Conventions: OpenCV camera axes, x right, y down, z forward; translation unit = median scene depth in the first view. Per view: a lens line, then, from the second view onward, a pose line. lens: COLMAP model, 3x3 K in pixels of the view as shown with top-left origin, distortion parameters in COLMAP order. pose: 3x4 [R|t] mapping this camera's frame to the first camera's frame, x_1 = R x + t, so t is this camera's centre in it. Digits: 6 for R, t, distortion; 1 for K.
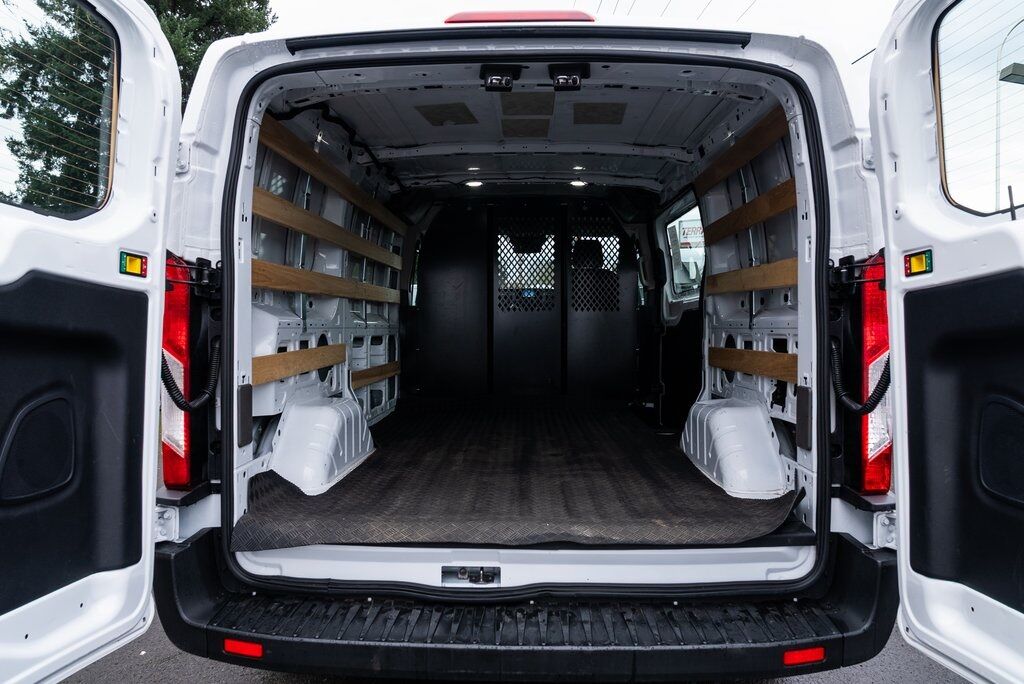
lens RADIAL K [[689.7, 0, 512.0], [0, 689.7, 342.0], [0, 0, 1]] dist [-0.032603, 0.031236]
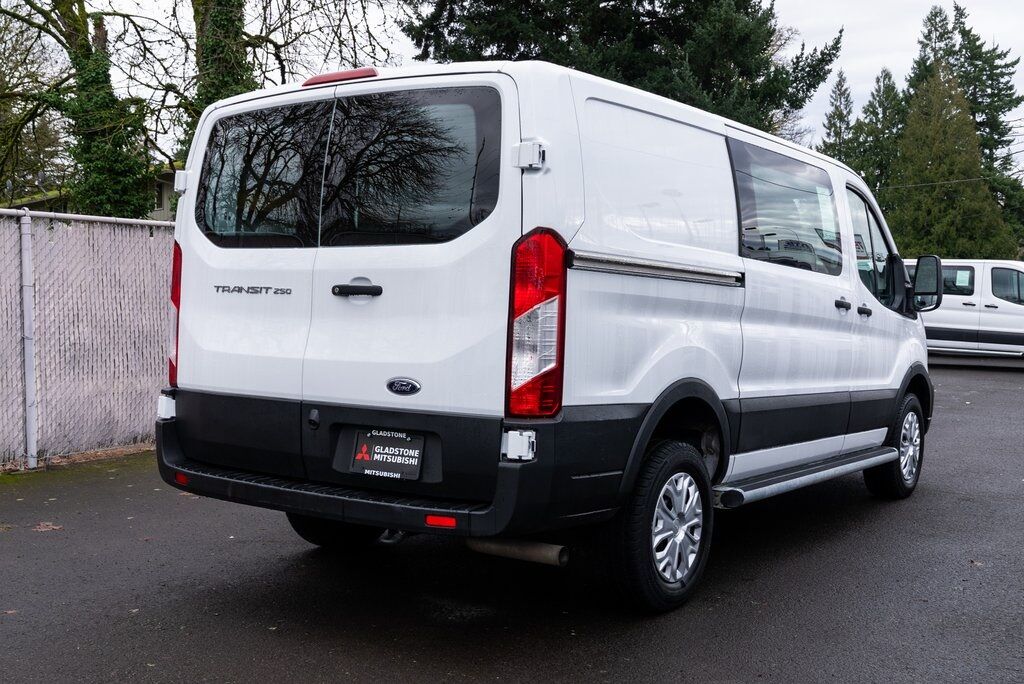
lens RADIAL K [[1113.9, 0, 512.0], [0, 1113.9, 342.0], [0, 0, 1]] dist [0.018745, -0.015968]
pose [[0.831891, 0.035490, -0.553803, 1.658477], [-0.041471, 0.999138, 0.001733, 0.072393], [0.553387, 0.021525, 0.832646, -0.772008]]
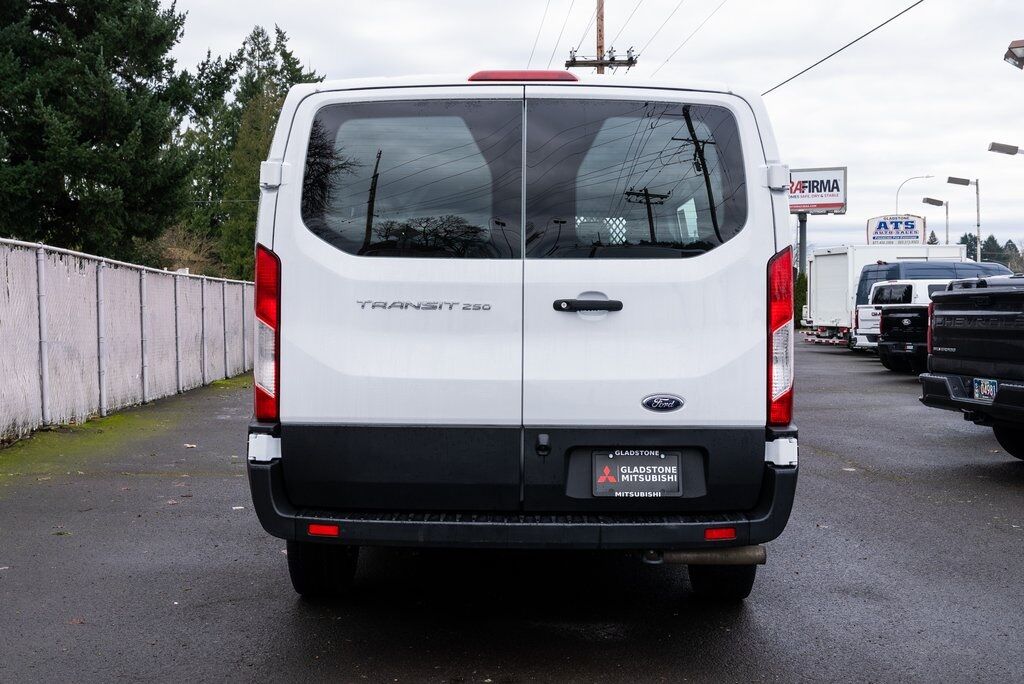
lens RADIAL K [[1113.9, 0, 512.0], [0, 1113.9, 342.0], [0, 0, 1]] dist [0.018745, -0.015968]
pose [[0.999849, 0.006105, 0.016261, -0.043529], [-0.005787, 0.999792, -0.019534, 0.098254], [-0.016377, 0.019437, 0.999677, -1.211717]]
